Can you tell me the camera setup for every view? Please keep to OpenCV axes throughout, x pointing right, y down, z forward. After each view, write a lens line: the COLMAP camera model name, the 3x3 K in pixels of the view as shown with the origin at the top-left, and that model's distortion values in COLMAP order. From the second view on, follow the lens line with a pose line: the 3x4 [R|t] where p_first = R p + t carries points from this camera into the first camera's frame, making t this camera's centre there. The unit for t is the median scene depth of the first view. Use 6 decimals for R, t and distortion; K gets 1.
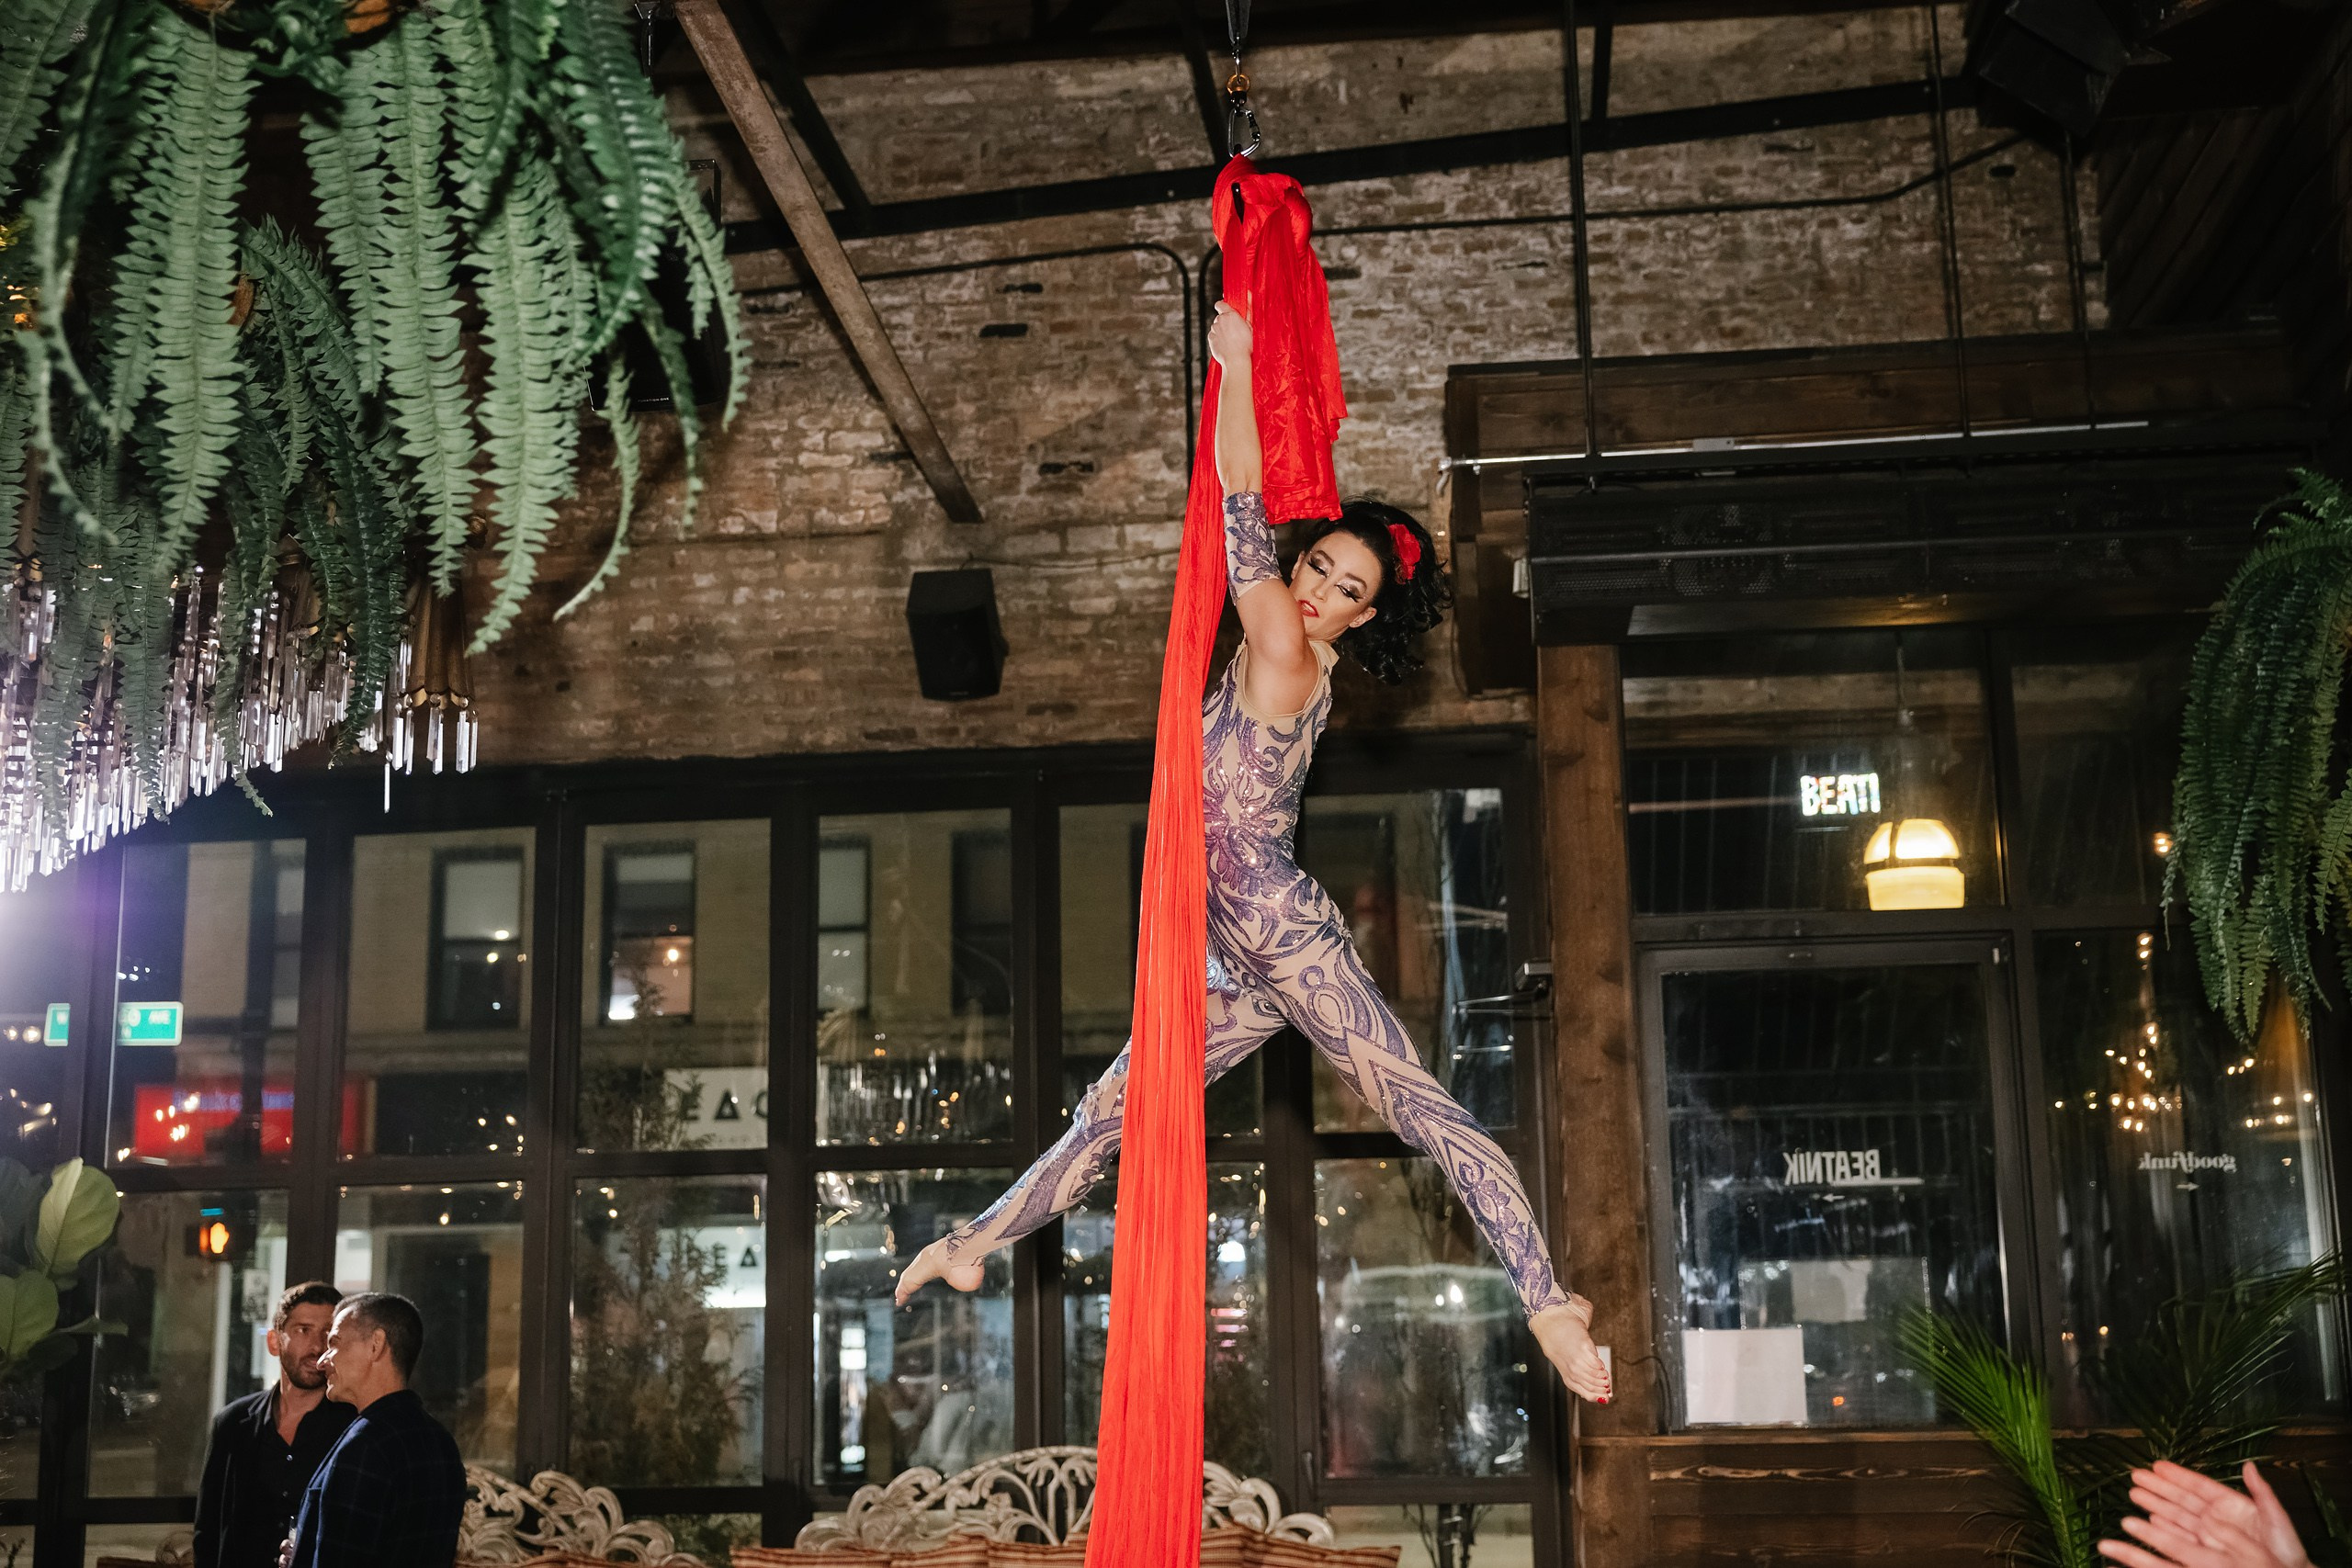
lens RADIAL K [[2770.1, 0, 1165.9], [0, 2770.1, 780.4], [0, 0, 1]] dist [0.011570, 0.000000]
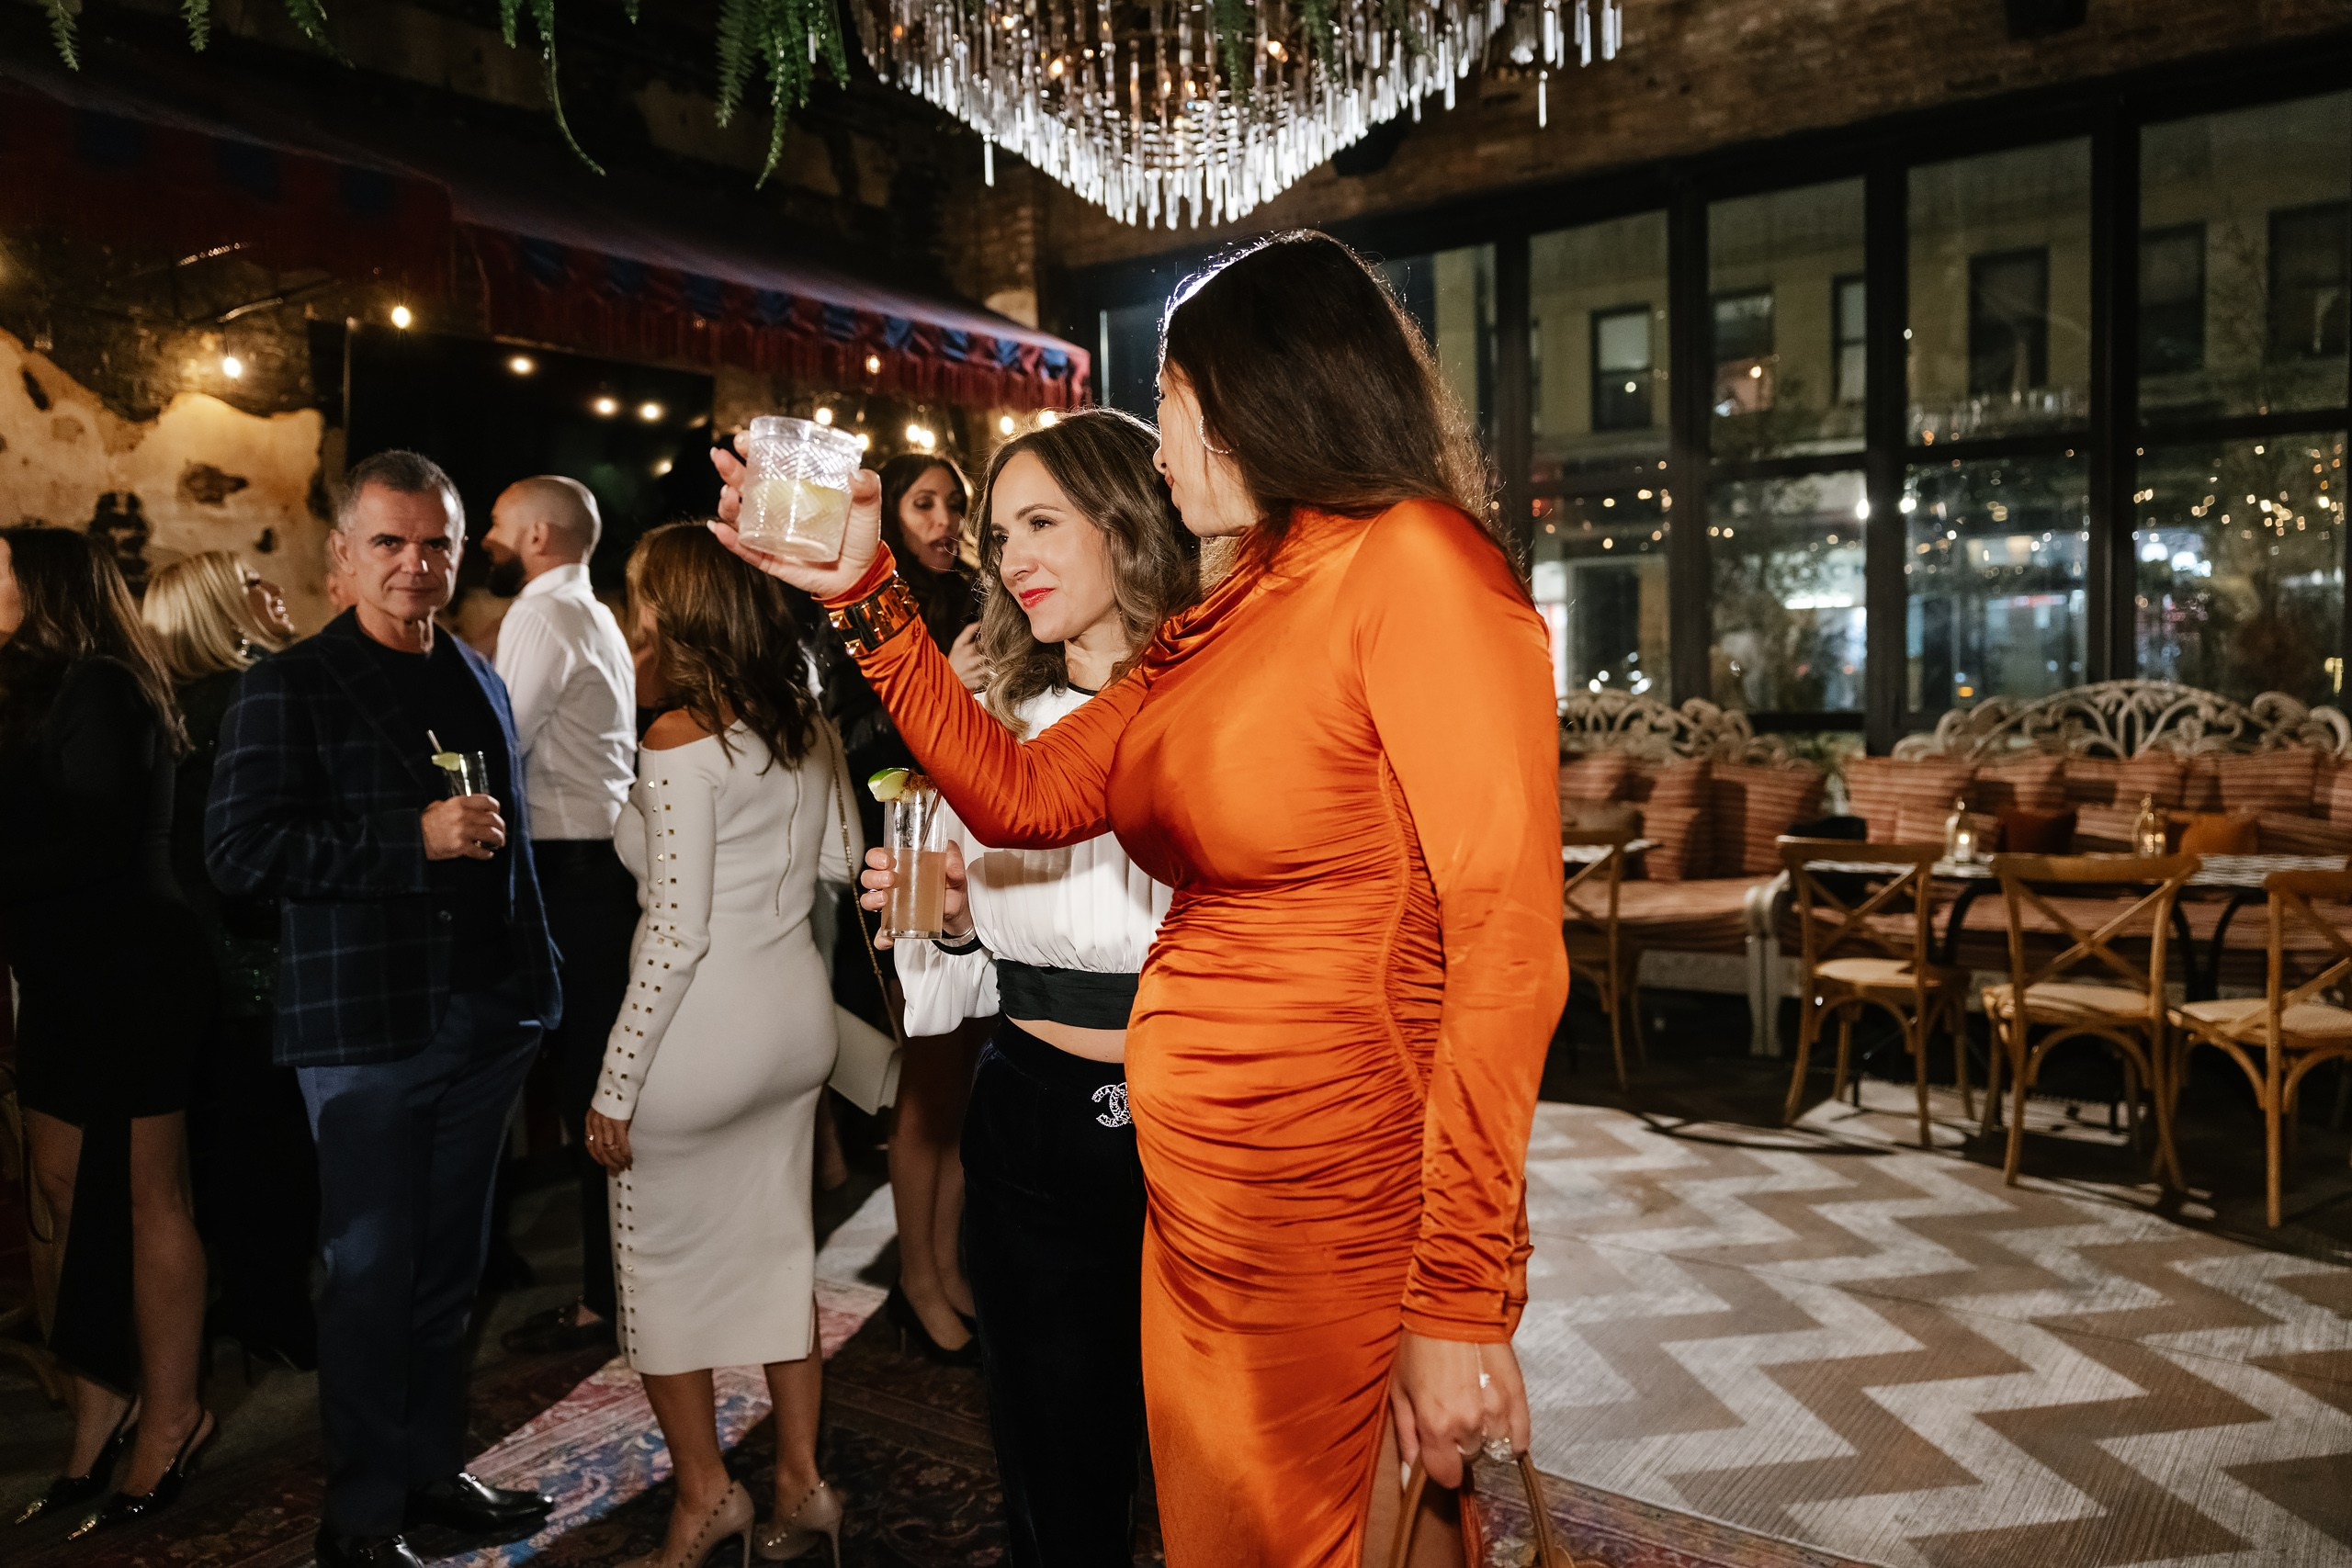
lens RADIAL K [[1724.5, 0, 1170.5], [0, 1724.5, 780.2], [0, 0, 1]] dist [-0.000883, 0.003097]
pose [[0.877696, 0.025327, -0.478548, -0.042033], [0.109122, 0.961805, 0.251043, 0.045960], [0.466628, -0.272560, 0.841409, 0.156096]]
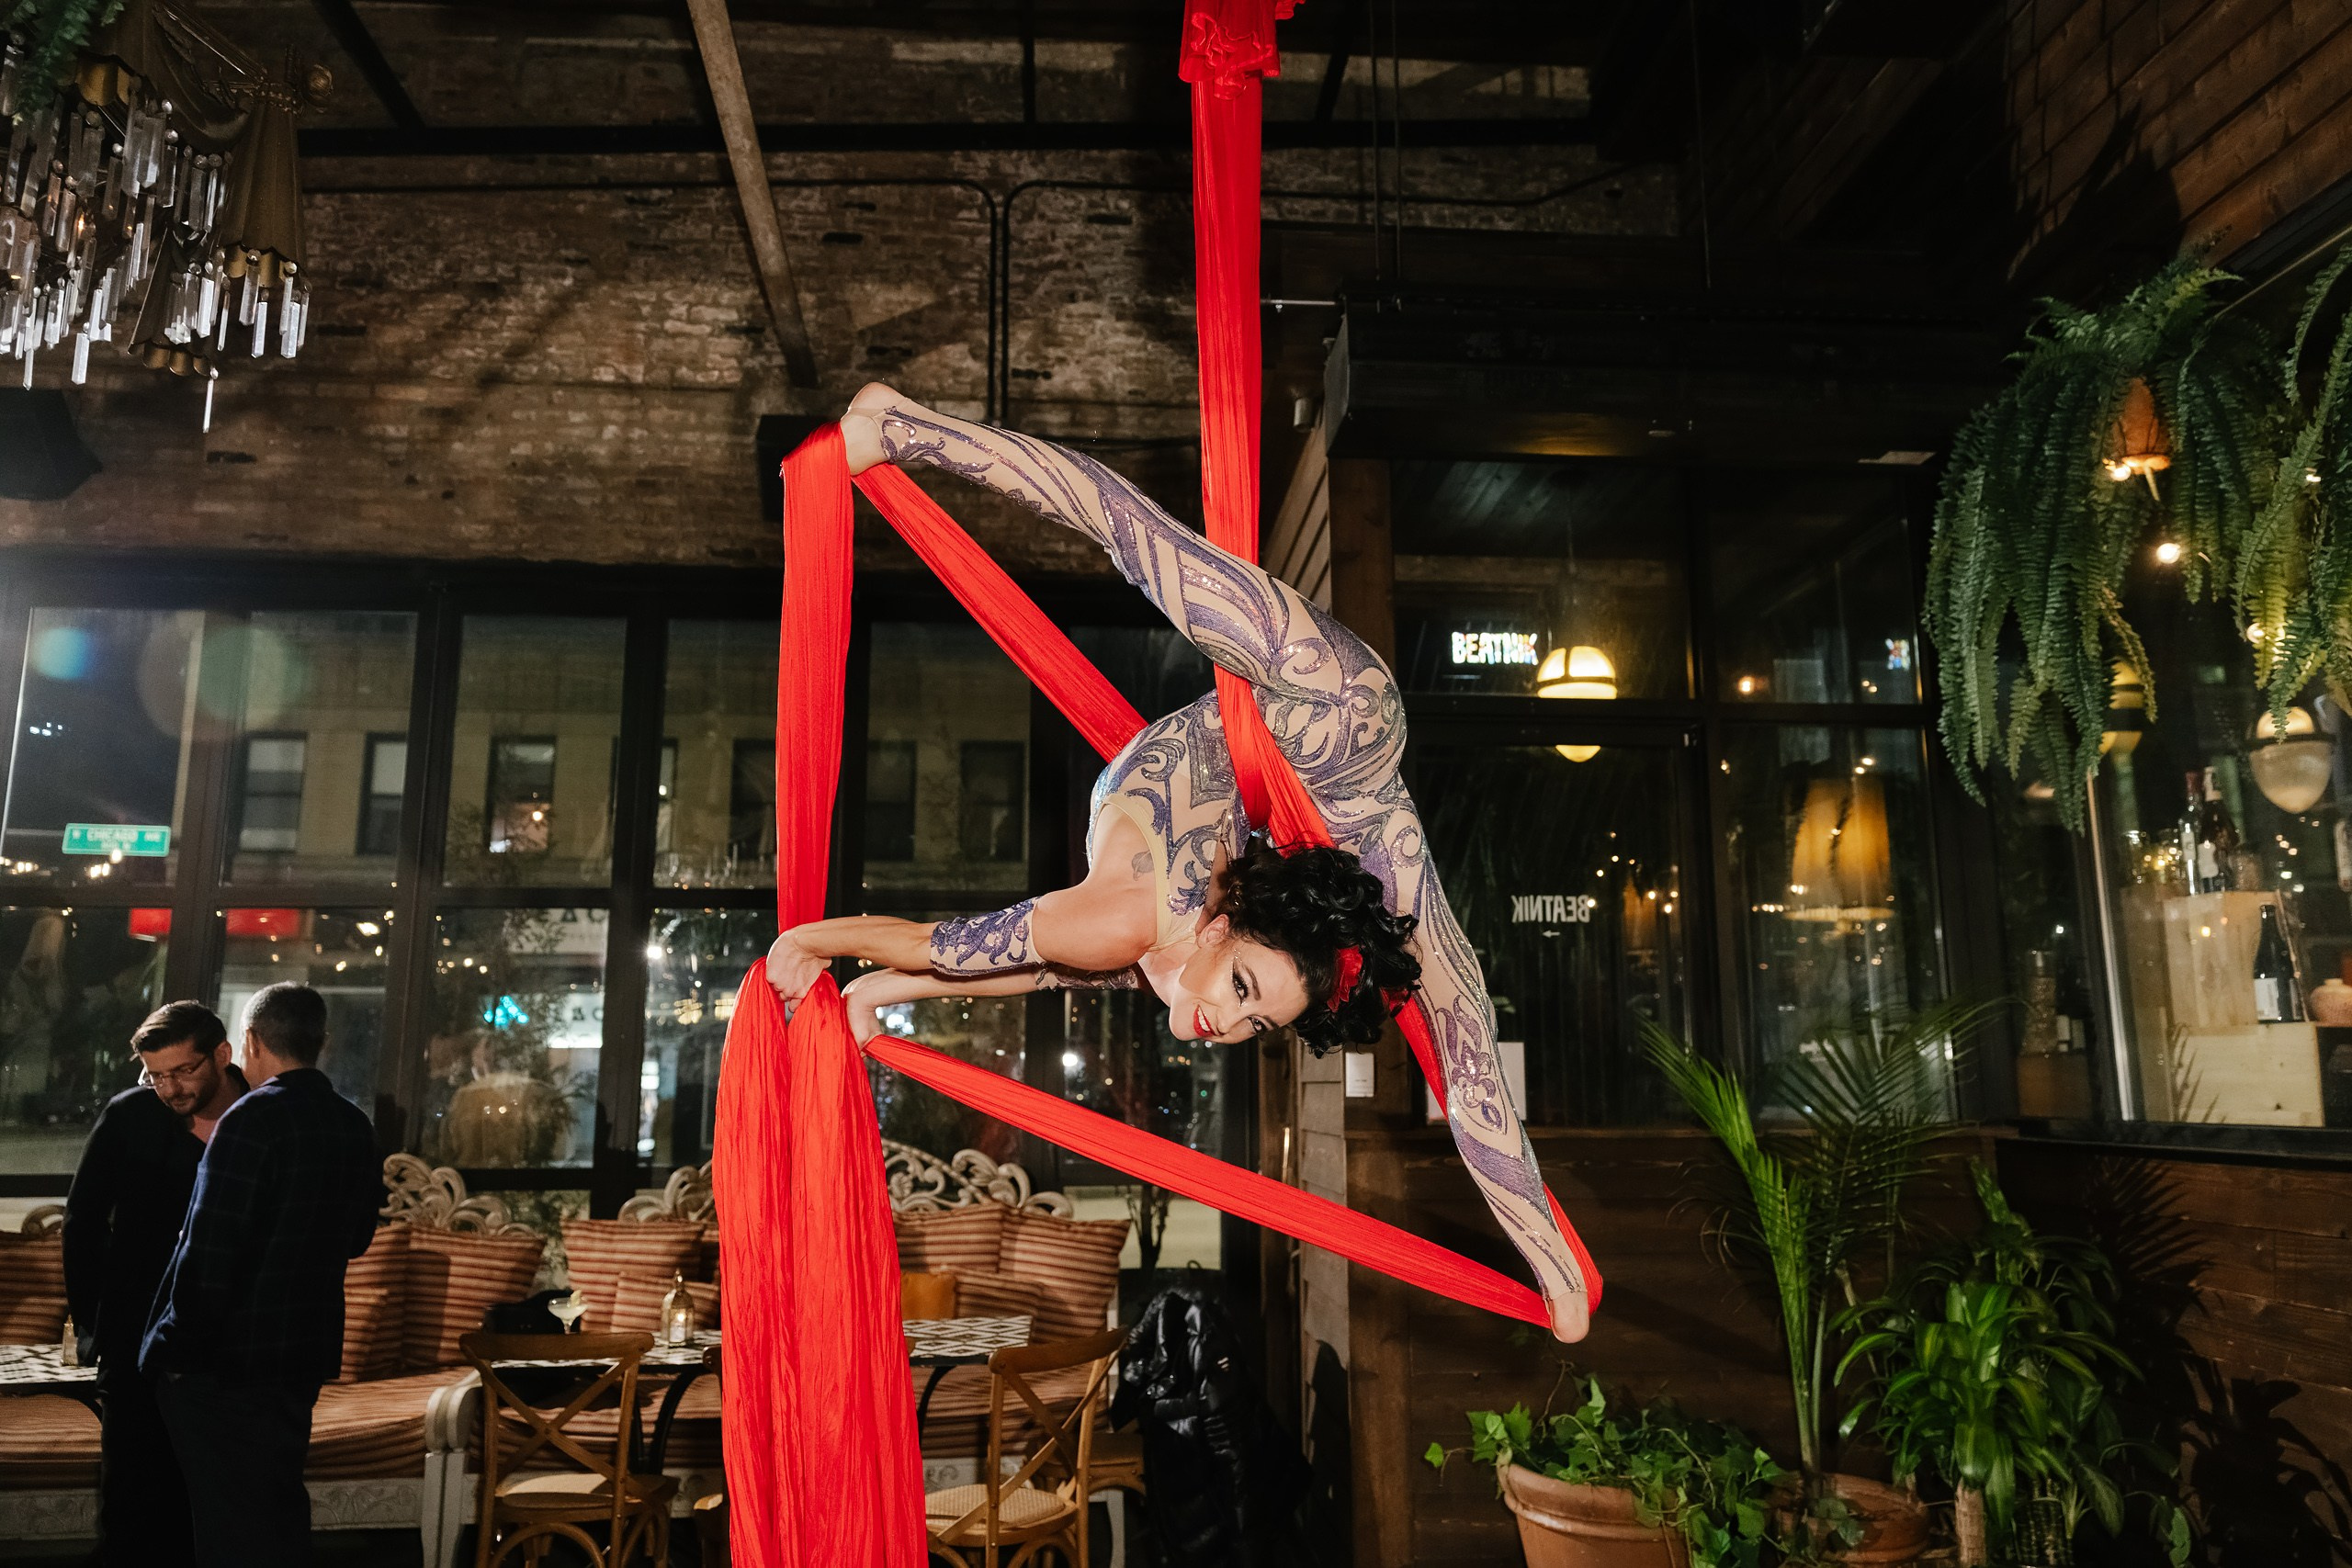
lens RADIAL K [[1655.4, 0, 1174.4], [0, 1655.4, 780.7], [0, 0, 1]] dist [0.022505, -0.006472]
pose [[0.980905, 0.051360, 0.187583, -0.040718], [-0.055176, 0.998361, 0.015175, 0.061235], [-0.186496, -0.025235, 0.982132, 0.245125]]
